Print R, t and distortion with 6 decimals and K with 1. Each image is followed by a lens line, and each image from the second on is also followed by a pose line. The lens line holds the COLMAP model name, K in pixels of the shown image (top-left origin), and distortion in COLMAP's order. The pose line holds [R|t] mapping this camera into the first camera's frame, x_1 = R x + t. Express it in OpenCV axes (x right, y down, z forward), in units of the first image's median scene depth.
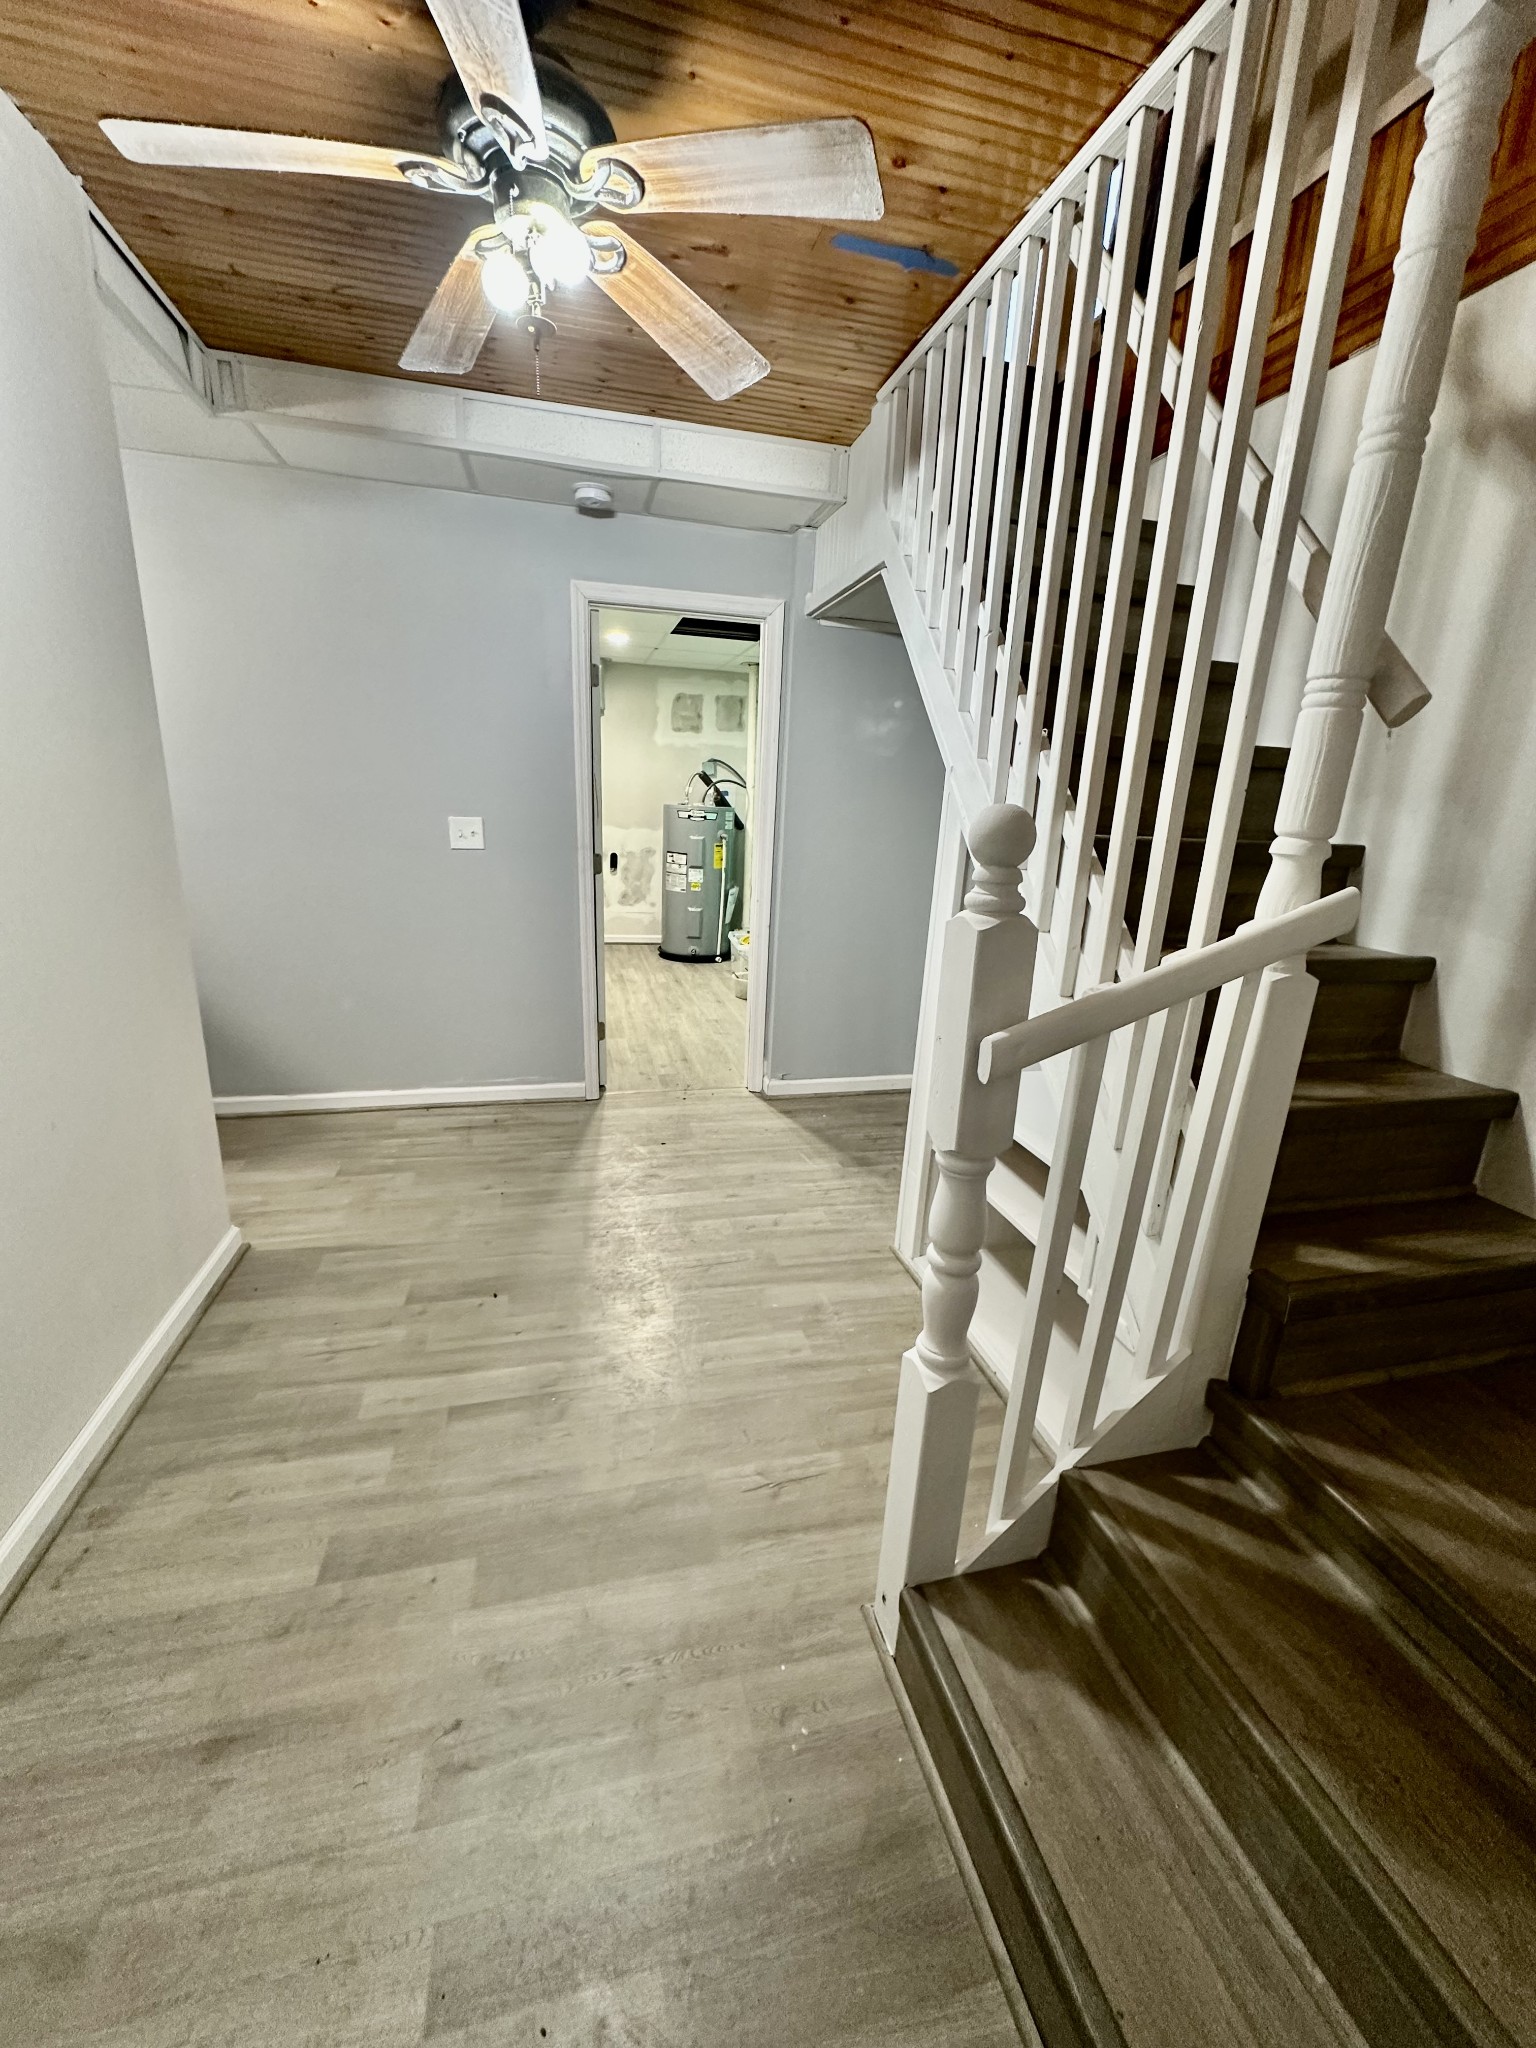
lens RADIAL K [[812.4, 0, 771.5], [0, 812.4, 1029.4], [0, 0, 1]] dist [-0.001632, 0.000205]
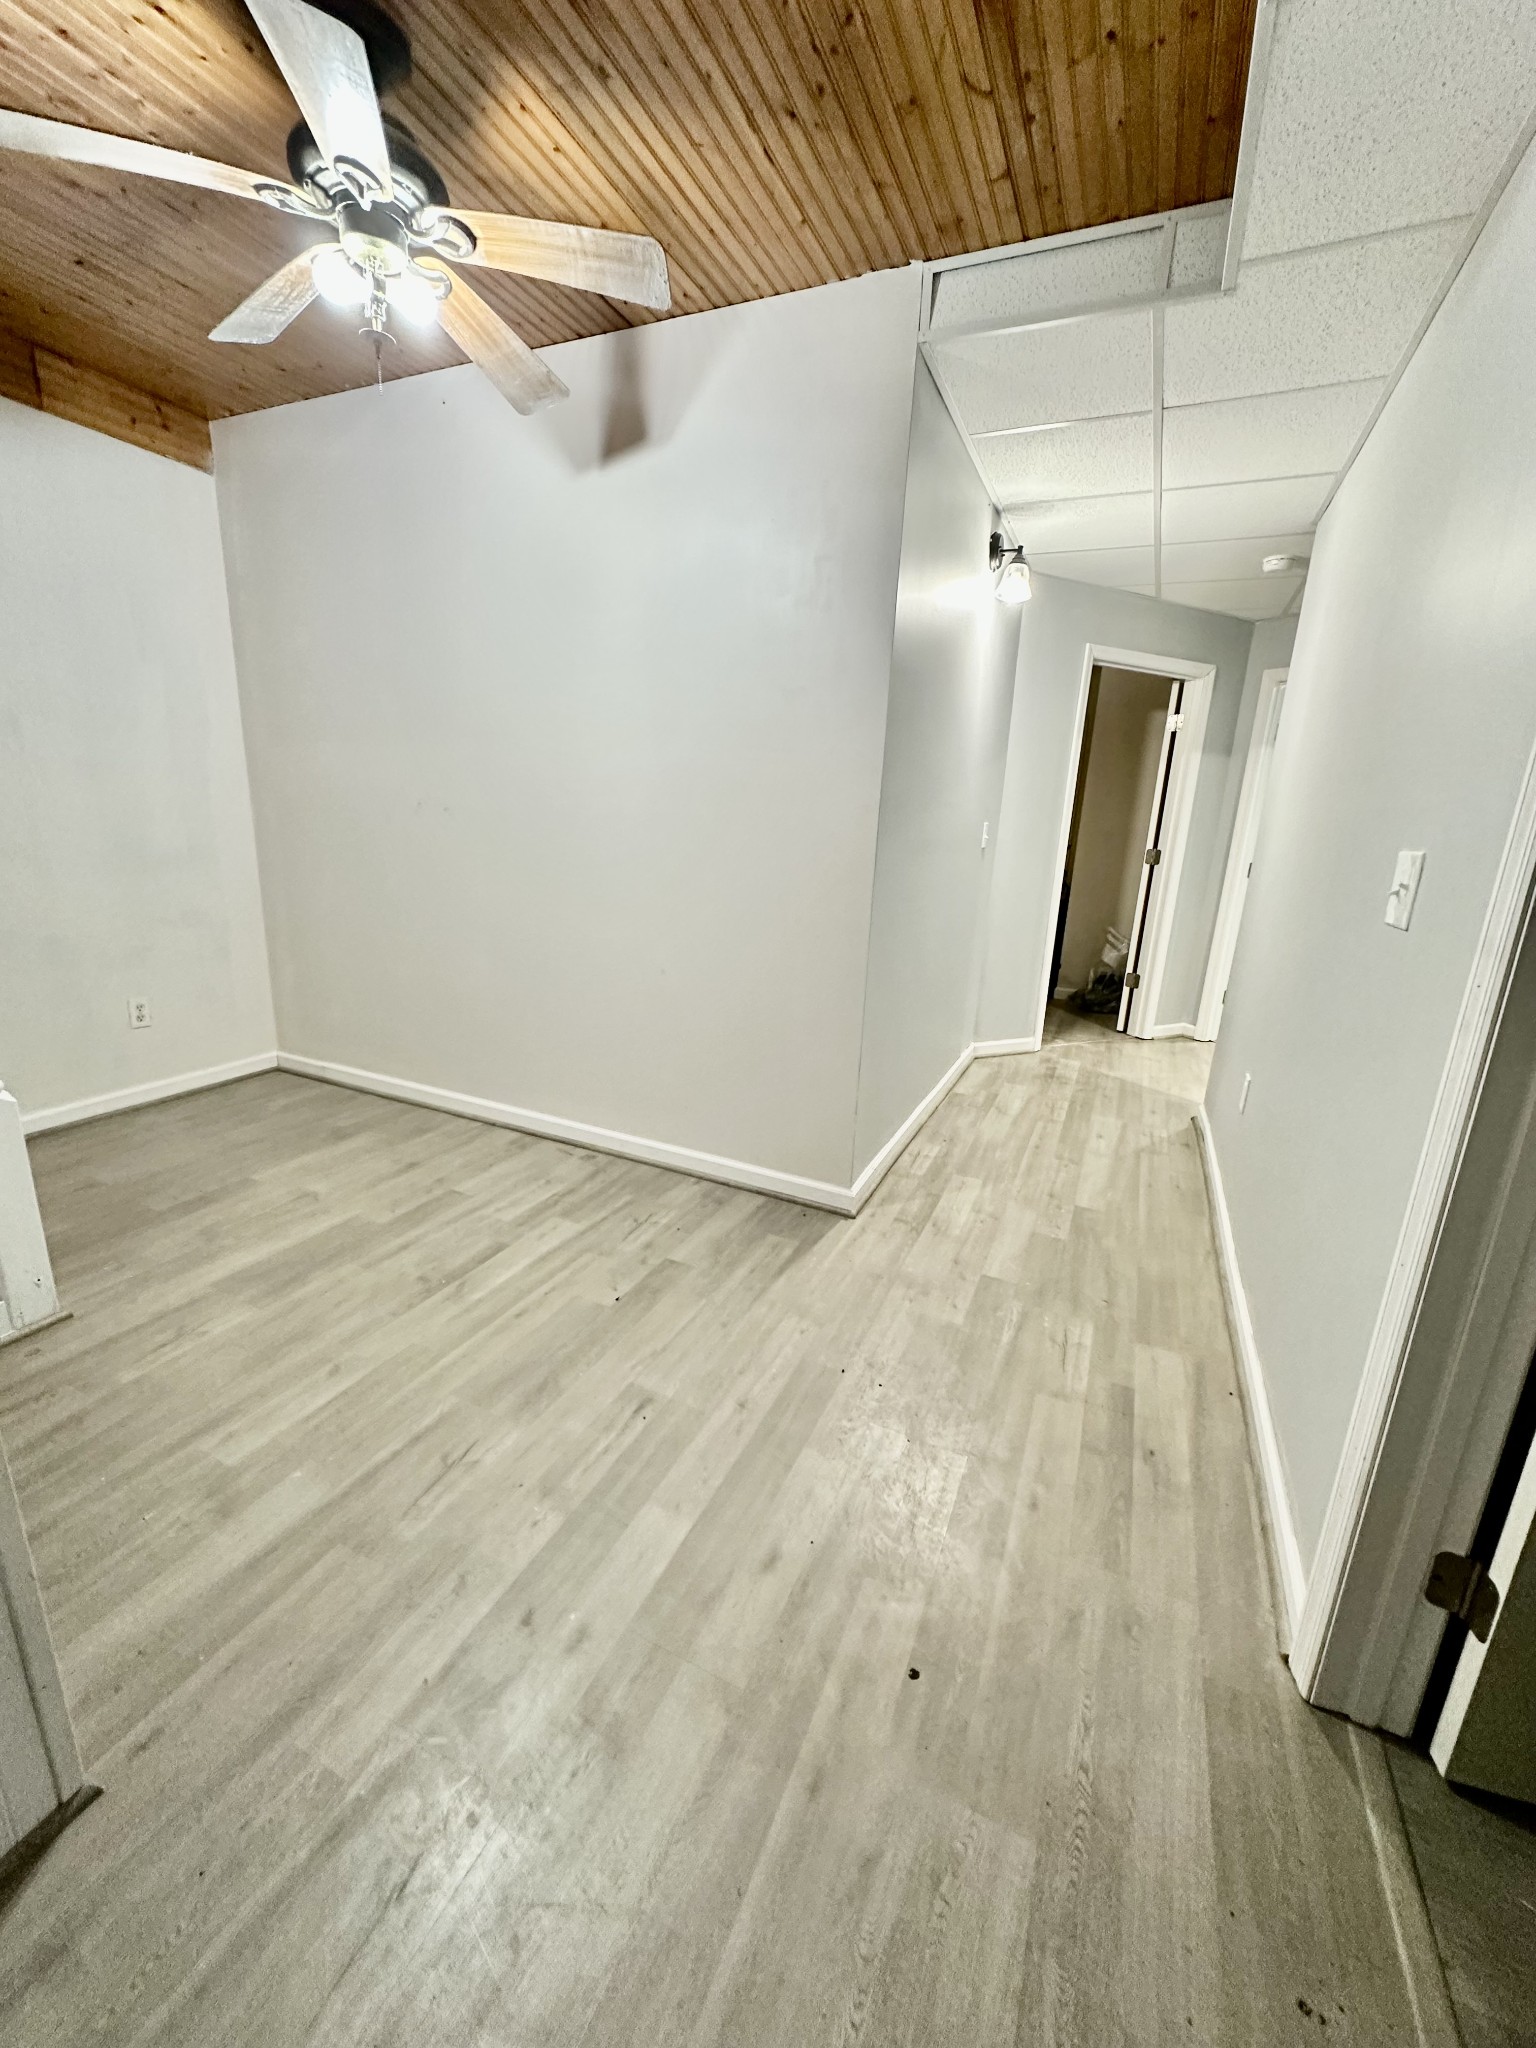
lens RADIAL K [[812.4, 0, 767.0], [0, 812.4, 1014.6], [0, 0, 1]] dist [-0.001632, 0.000205]
pose [[-0.624672, 0.117172, -0.772046, 0.249725], [-0.292427, 0.881636, 0.370412, -0.378907], [0.724065, 0.457153, -0.516469, 1.546112]]
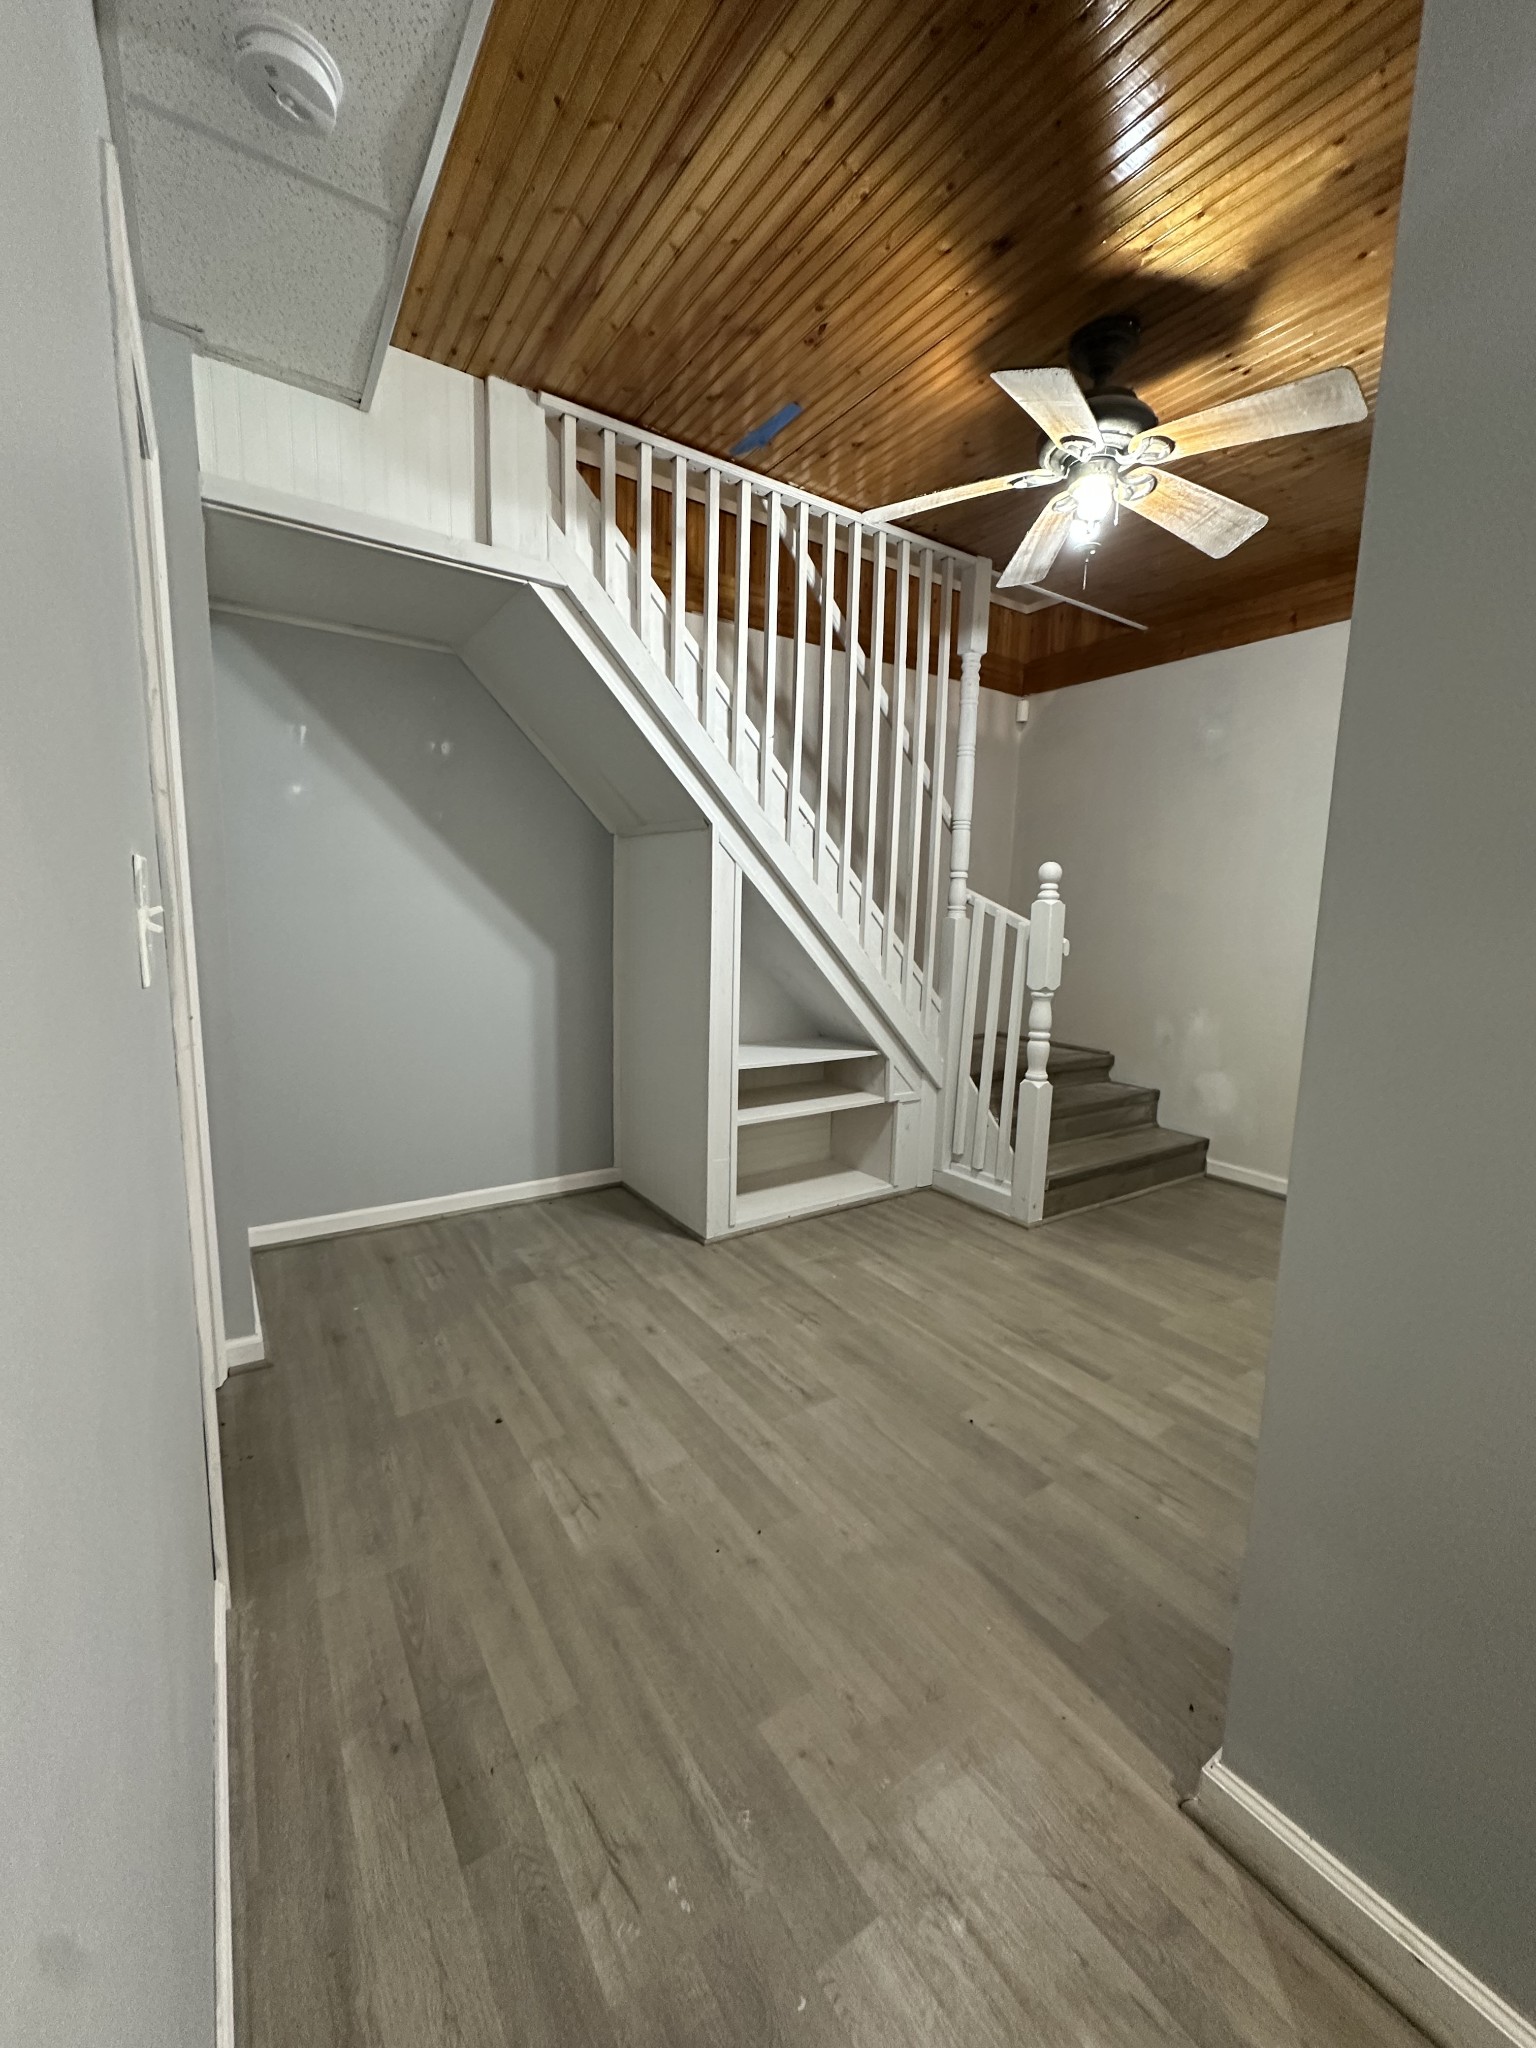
lens RADIAL K [[812.4, 0, 766.9], [0, 812.4, 1028.3], [0, 0, 1]] dist [-0.001632, 0.000205]
pose [[-0.337547, -0.194686, 0.920956, -1.032510], [0.224190, 0.933597, 0.279527, -0.364429], [-0.914222, 0.300822, -0.271486, 1.382364]]
